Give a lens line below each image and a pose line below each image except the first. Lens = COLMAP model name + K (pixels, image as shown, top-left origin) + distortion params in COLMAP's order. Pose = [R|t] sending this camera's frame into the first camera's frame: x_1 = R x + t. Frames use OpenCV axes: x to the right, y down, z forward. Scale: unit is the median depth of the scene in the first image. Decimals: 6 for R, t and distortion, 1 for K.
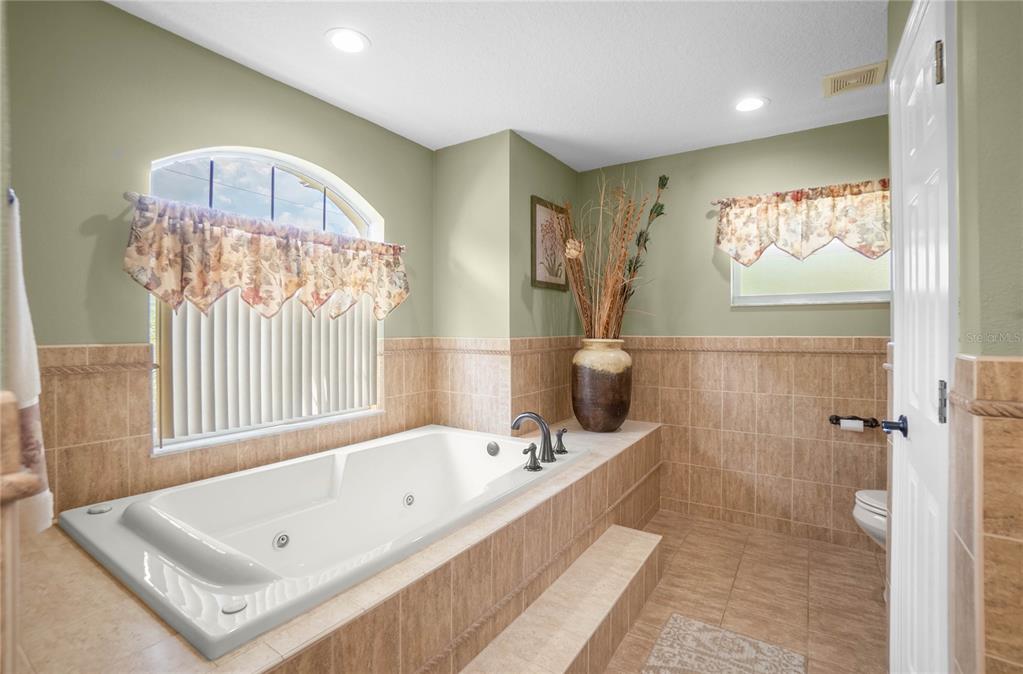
lens RADIAL K [[459.9, 0, 515.7], [0, 459.9, 332.0], [0, 0, 1]] dist [-0.043935, 0.014925]
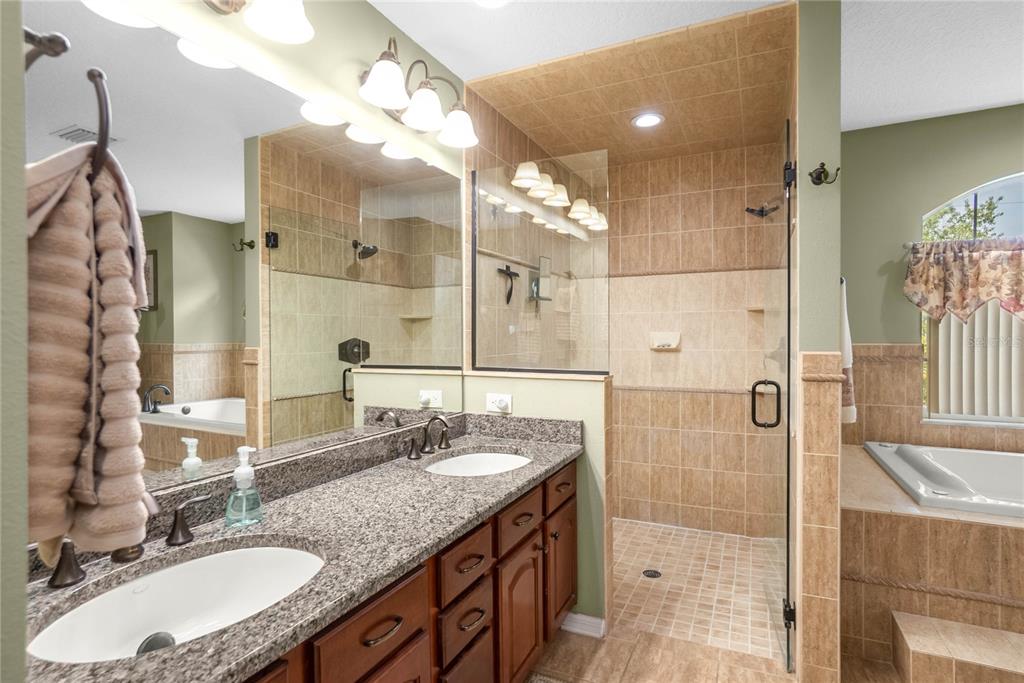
lens RADIAL K [[508.2, 0, 514.0], [0, 508.2, 340.2], [0, 0, 1]] dist [-0.017369, 0.001501]
pose [[0.137176, 0.007536, -0.990518, 0.601418], [-0.002880, 0.999970, 0.007208, 0.006149], [0.990543, 0.001864, 0.137194, -0.512501]]
